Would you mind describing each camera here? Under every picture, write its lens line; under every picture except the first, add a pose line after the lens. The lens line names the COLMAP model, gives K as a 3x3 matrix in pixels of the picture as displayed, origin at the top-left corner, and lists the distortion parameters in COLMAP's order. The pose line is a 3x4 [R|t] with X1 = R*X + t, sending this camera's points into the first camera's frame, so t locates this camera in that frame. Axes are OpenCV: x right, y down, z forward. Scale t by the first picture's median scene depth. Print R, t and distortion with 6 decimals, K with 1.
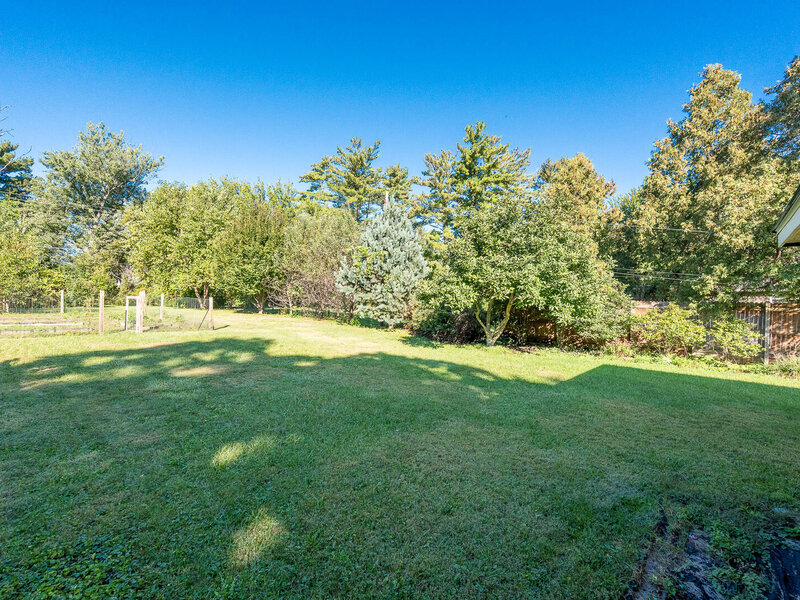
lens RADIAL K [[366.4, 0, 401.8], [0, 366.4, 300.0], [0, 0, 1]] dist [0.000991, 0.000123]
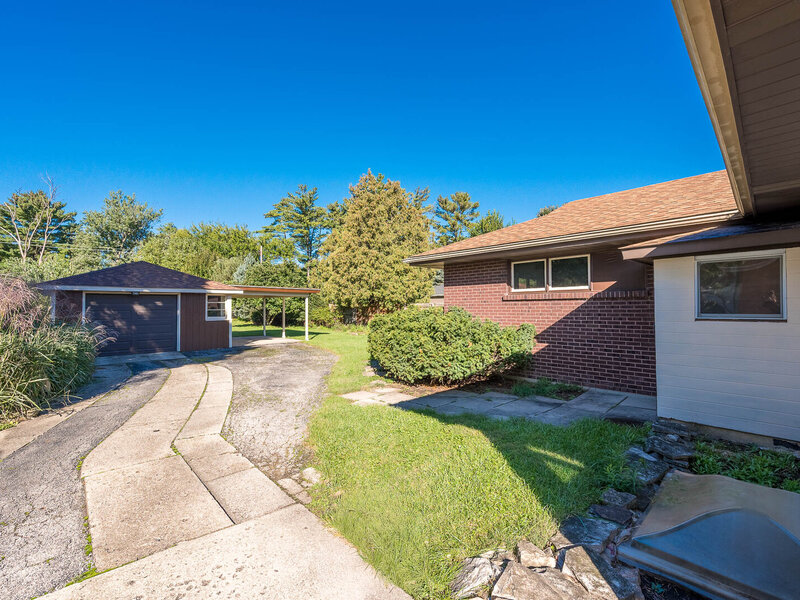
lens RADIAL K [[366.4, 0, 398.9], [0, 366.4, 301.8], [0, 0, 1]] dist [0.000991, 0.000123]
pose [[0.996989, -0.029682, -0.071635, 0.352201], [0.029185, 0.999542, -0.007978, 0.004568], [0.071839, 0.005863, 0.997399, -0.344546]]
